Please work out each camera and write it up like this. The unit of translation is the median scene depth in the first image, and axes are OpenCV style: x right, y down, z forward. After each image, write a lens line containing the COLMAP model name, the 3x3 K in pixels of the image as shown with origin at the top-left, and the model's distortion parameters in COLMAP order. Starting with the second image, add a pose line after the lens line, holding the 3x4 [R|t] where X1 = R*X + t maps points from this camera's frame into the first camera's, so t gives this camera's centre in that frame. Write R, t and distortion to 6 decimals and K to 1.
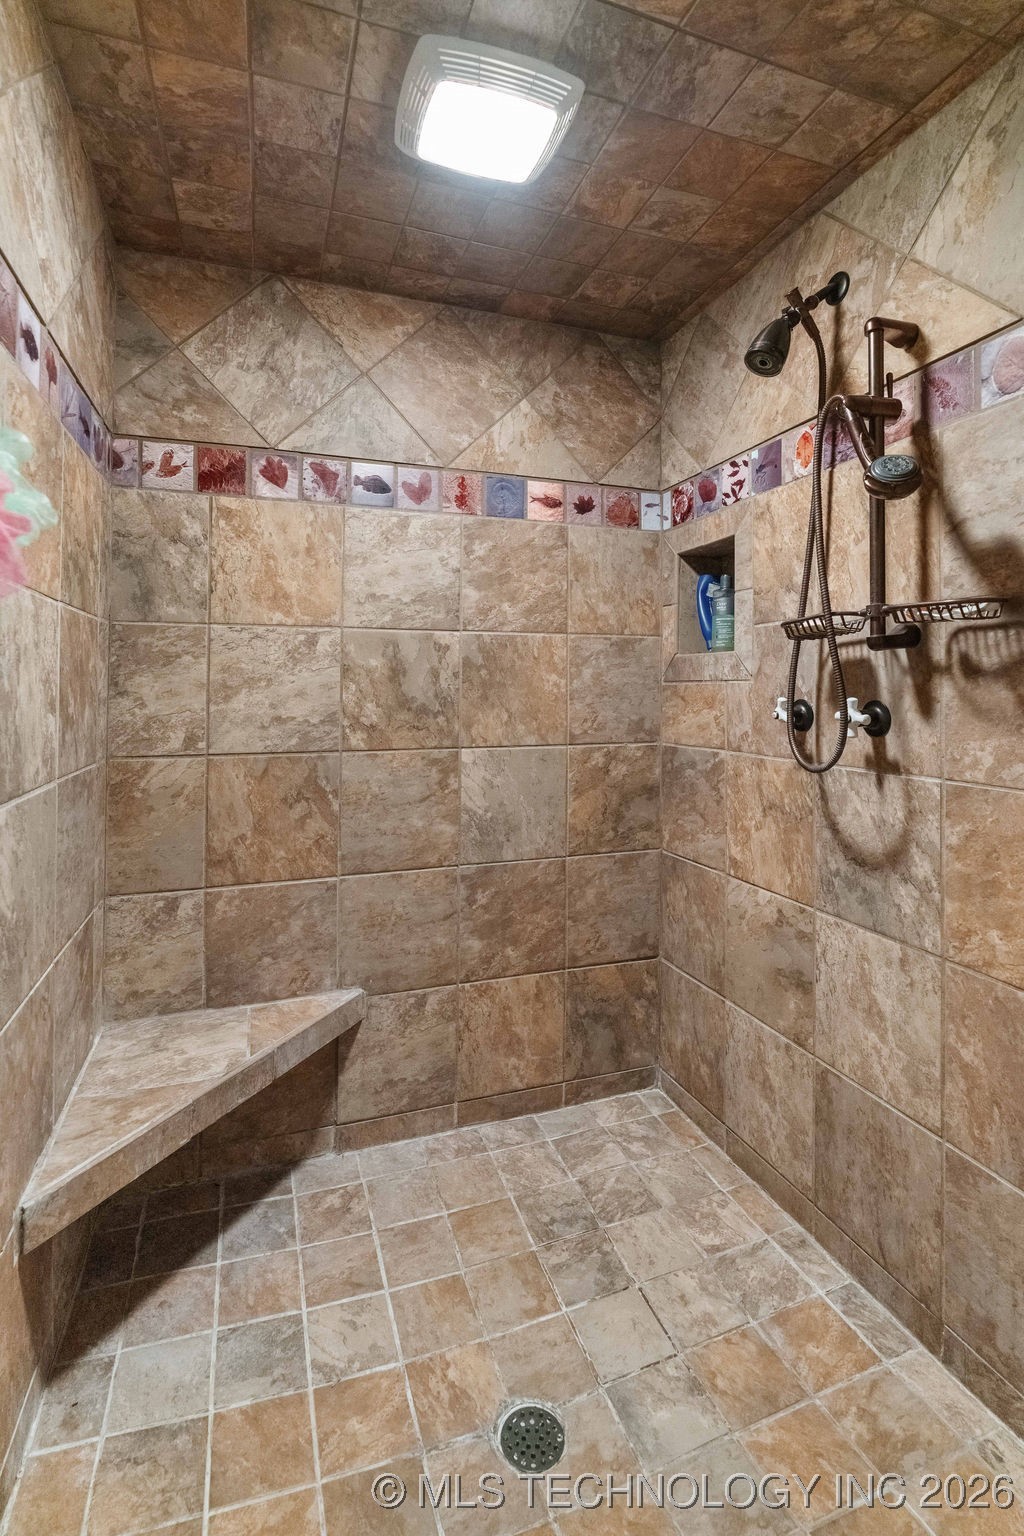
lens RADIAL K [[699.7, 0, 491.5], [0, 699.7, 683.3], [0, 0, 1]] dist [-0.006881, 0.002980]
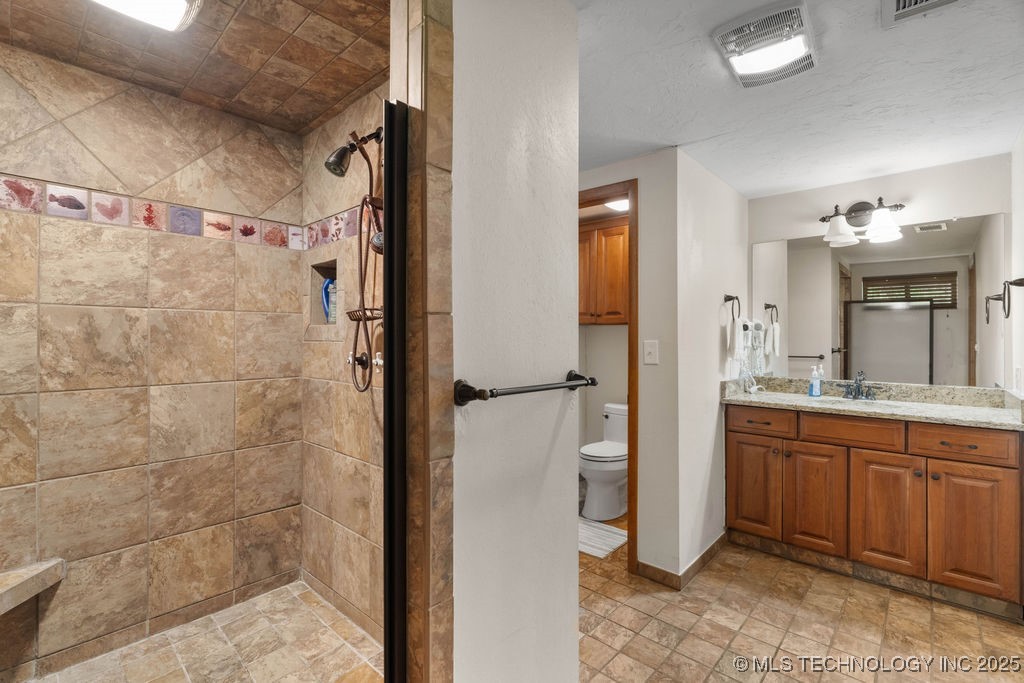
lens RADIAL K [[466.5, 0, 511.4], [0, 466.5, 341.5], [0, 0, 1]] dist [-0.006881, 0.002980]
pose [[0.888637, -0.002669, 0.458603, 0.193506], [-0.008084, 0.999737, 0.021483, -0.031129], [-0.458540, -0.022798, 0.888381, -0.246430]]
